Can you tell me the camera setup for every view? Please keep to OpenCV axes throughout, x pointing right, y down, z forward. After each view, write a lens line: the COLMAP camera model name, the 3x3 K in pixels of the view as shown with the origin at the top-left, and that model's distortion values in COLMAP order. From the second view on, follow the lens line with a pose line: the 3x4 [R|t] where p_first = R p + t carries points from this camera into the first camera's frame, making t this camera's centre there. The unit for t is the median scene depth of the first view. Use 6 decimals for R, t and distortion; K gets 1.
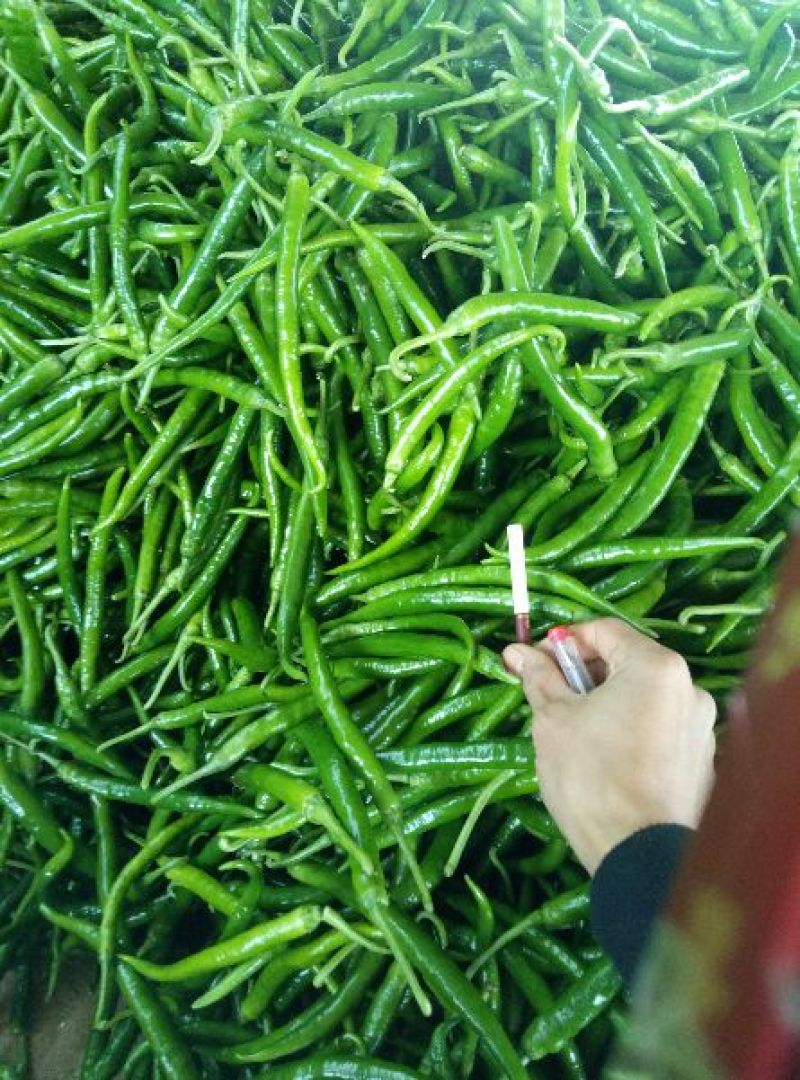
lens RADIAL K [[796.5, 0, 371.5], [0, 796.5, 540.6], [0, 0, 1]] dist [0.056235, -0.018317]
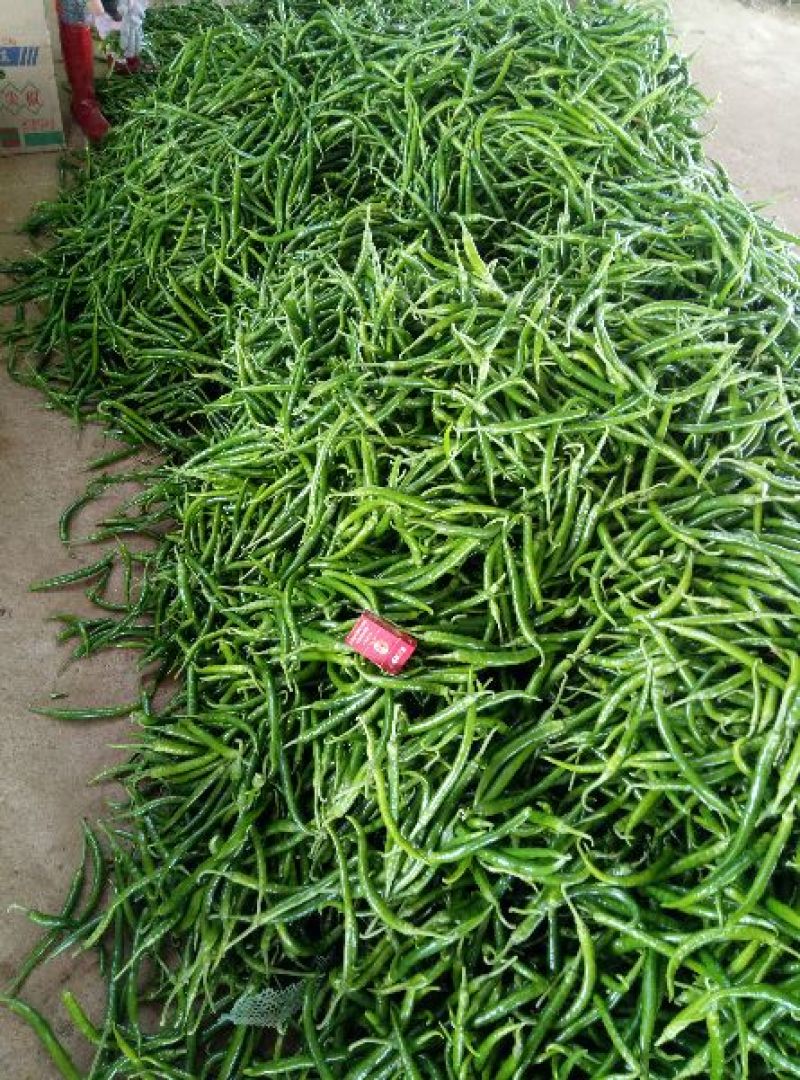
lens RADIAL K [[796.5, 0, 371.5], [0, 796.5, 540.6], [0, 0, 1]] dist [0.056235, -0.018317]
pose [[0.866630, 0.384785, -0.317638, 0.754021], [-0.366729, 0.922889, 0.117415, -0.315892], [0.338324, 0.014731, 0.940914, -1.080256]]
